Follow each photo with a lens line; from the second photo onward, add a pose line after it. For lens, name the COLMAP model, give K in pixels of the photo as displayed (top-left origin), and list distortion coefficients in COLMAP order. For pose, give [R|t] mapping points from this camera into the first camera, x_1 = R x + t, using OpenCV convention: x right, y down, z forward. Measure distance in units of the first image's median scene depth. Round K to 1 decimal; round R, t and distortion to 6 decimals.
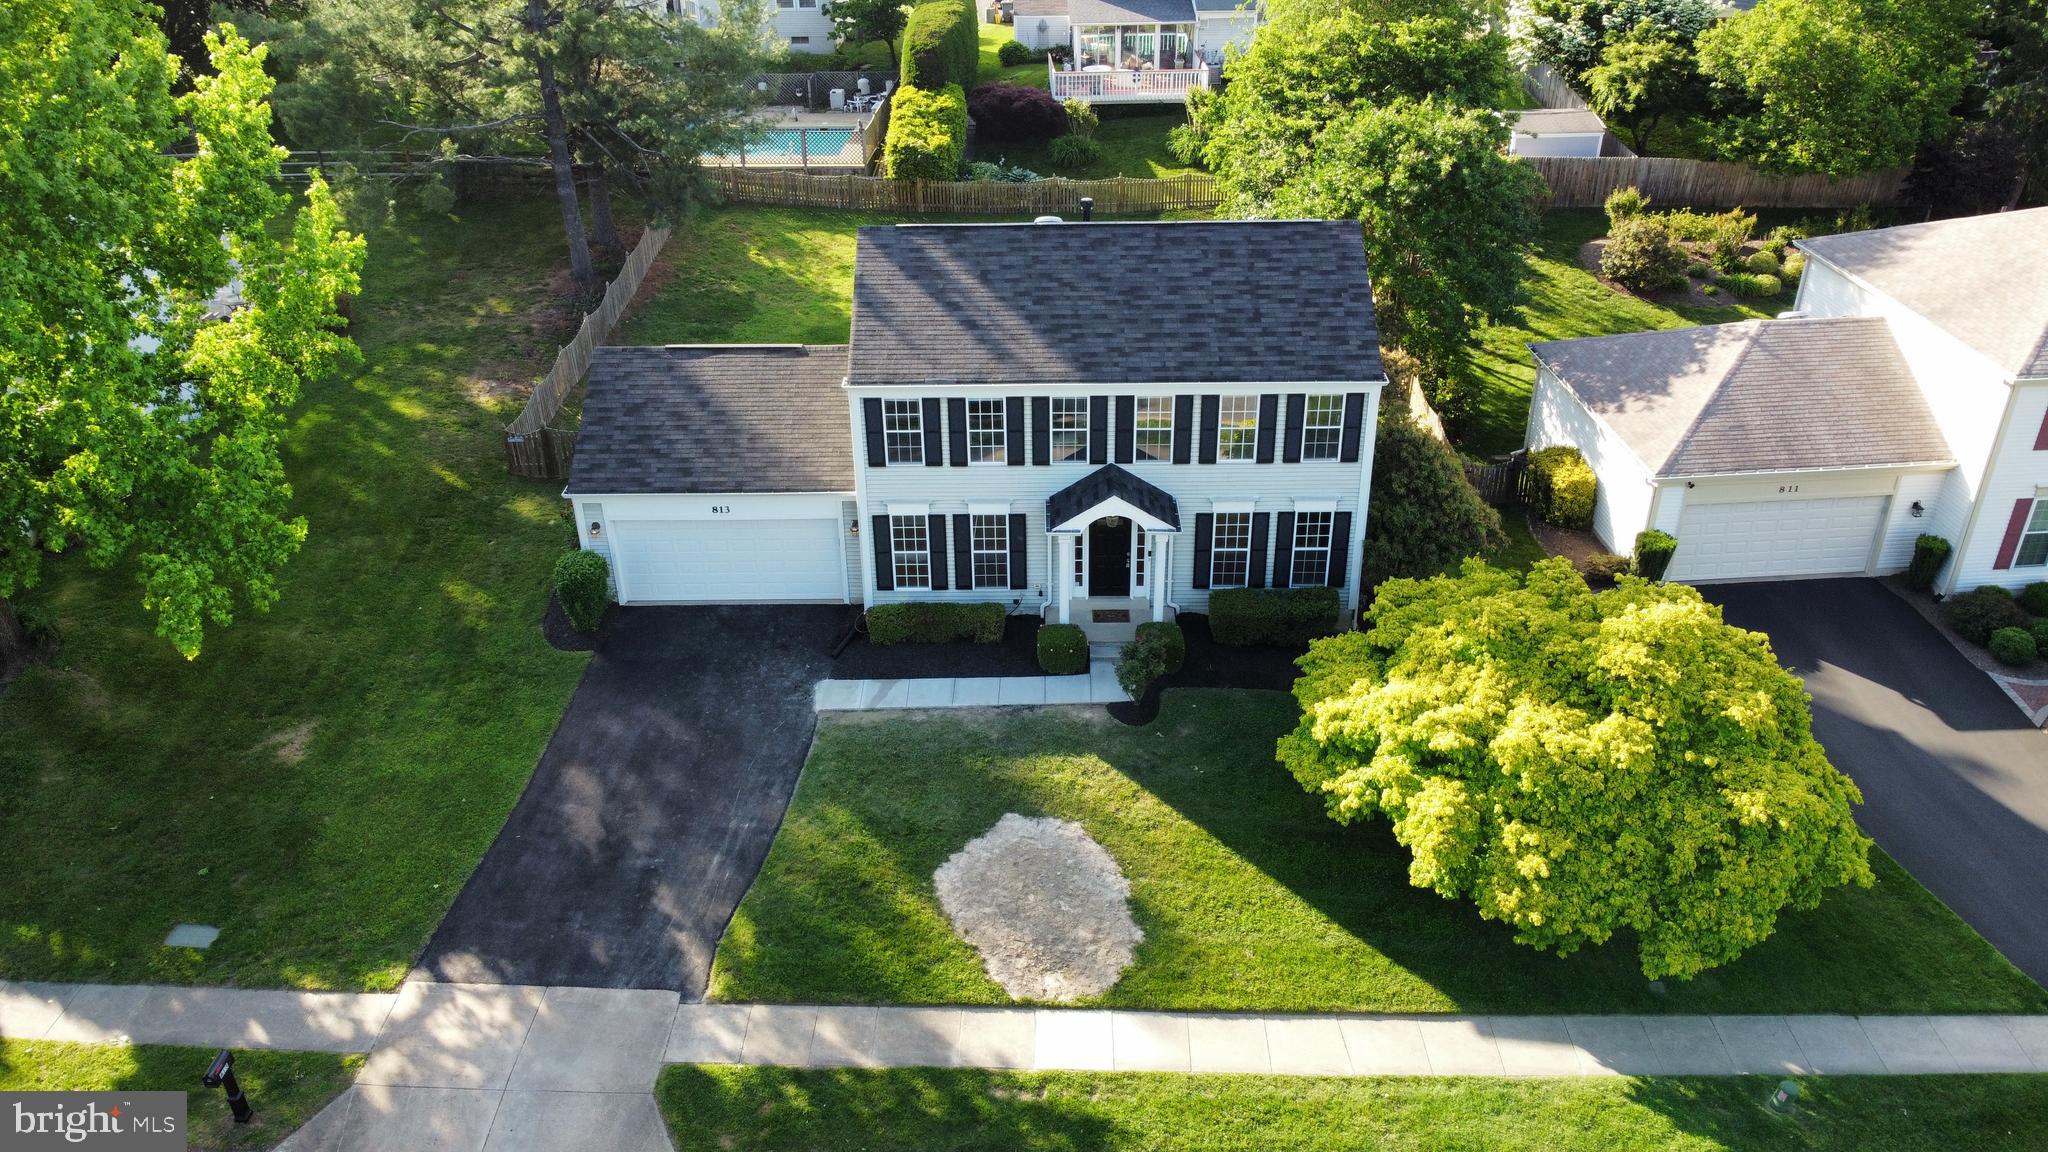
lens RADIAL K [[1543.7, 0, 1030.7], [0, 1543.7, 573.8], [0, 0, 1]] dist [0.006074, -0.016374]
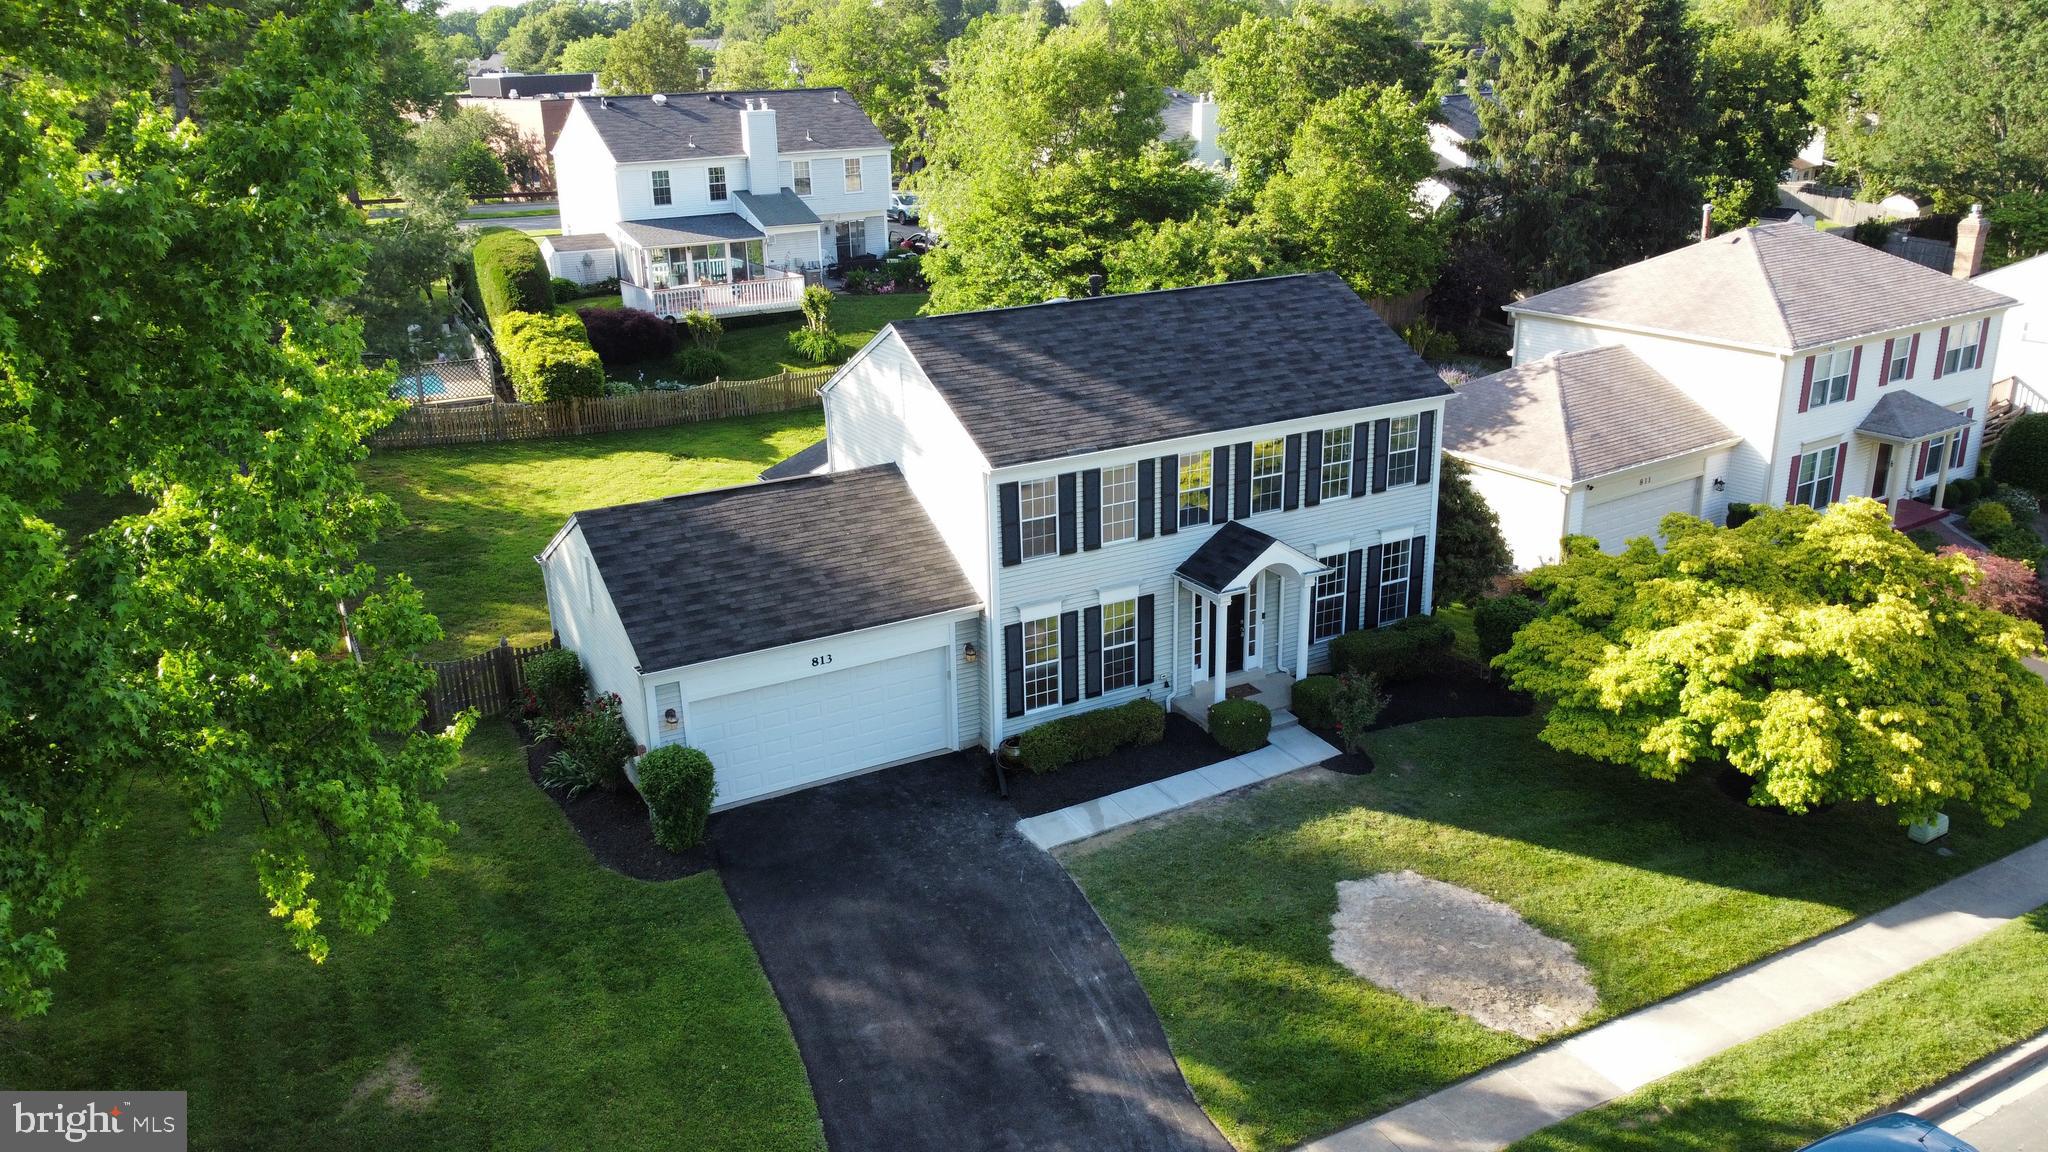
lens RADIAL K [[1543.7, 0, 1019.9], [0, 1543.7, 580.0], [0, 0, 1]] dist [0.006074, -0.016374]
pose [[0.871747, -0.167473, 0.460446, -0.498888], [0.255375, 0.957329, -0.135295, 0.057339], [-0.418140, 0.235530, 0.877317, 0.239864]]
